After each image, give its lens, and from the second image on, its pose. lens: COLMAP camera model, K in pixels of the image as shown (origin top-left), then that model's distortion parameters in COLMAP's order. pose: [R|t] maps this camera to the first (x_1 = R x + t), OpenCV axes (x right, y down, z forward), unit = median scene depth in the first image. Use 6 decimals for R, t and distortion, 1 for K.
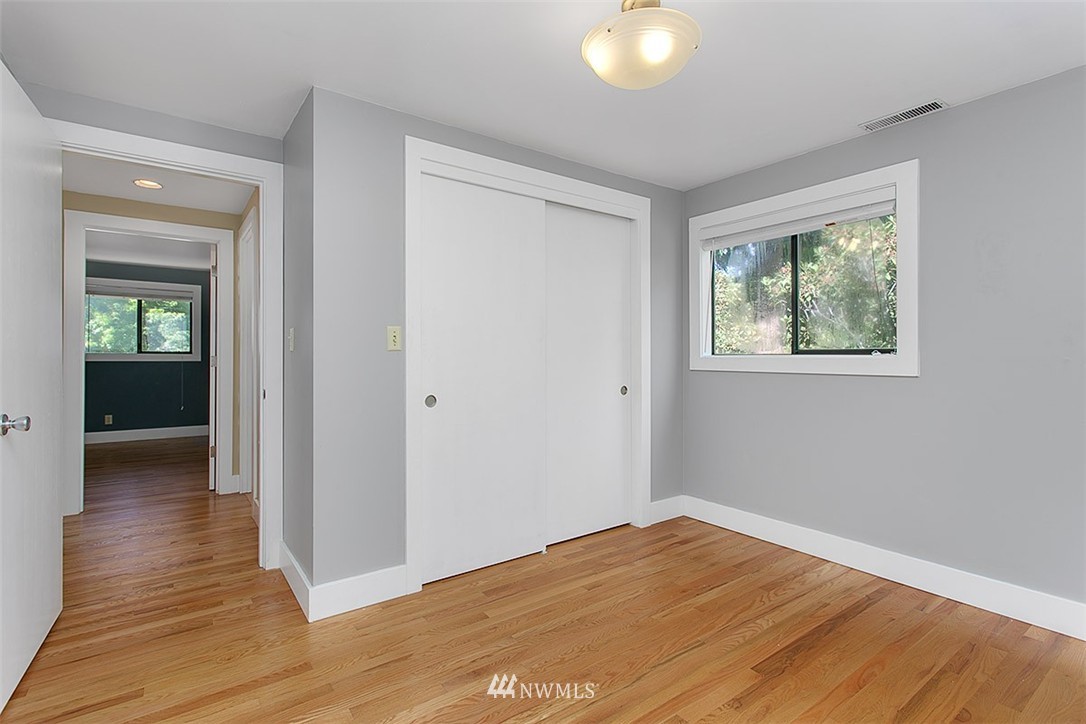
lens RADIAL K [[517.0, 0, 547.3], [0, 517.0, 357.7], [0, 0, 1]] dist [0.000989, 0.001122]
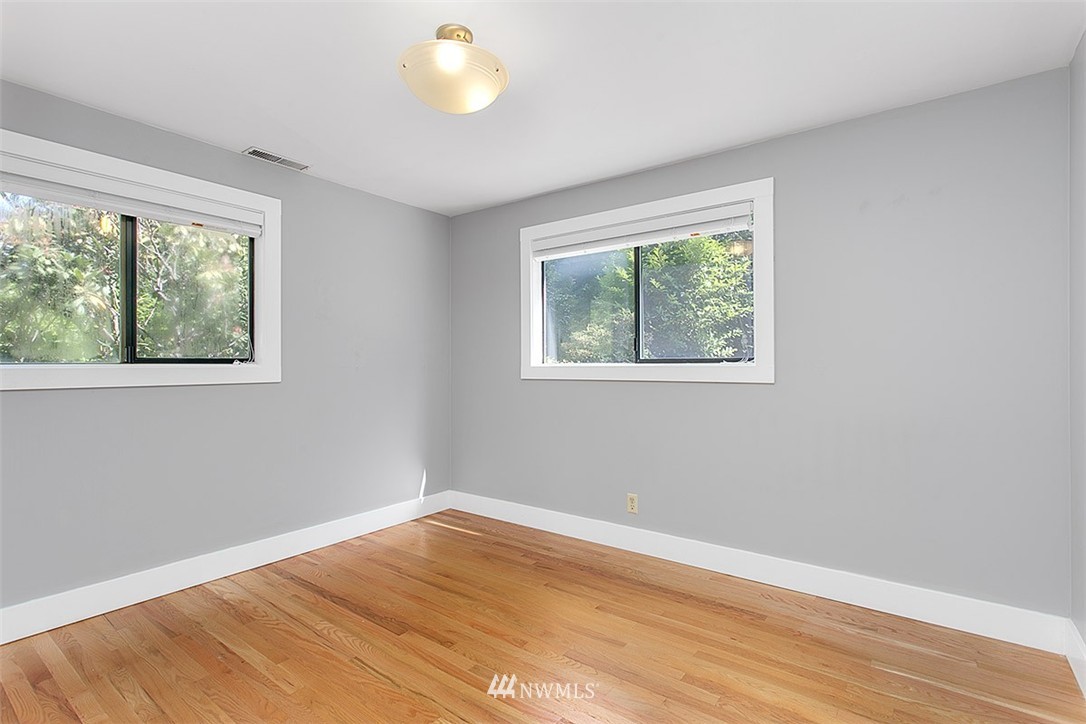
lens RADIAL K [[517.0, 0, 547.3], [0, 517.0, 357.7], [0, 0, 1]] dist [0.000989, 0.001122]
pose [[-0.292932, 0.008917, 0.956092, -0.598255], [0.007338, 0.999948, -0.007078, -0.006195], [-0.956105, 0.004942, -0.292982, 0.749763]]
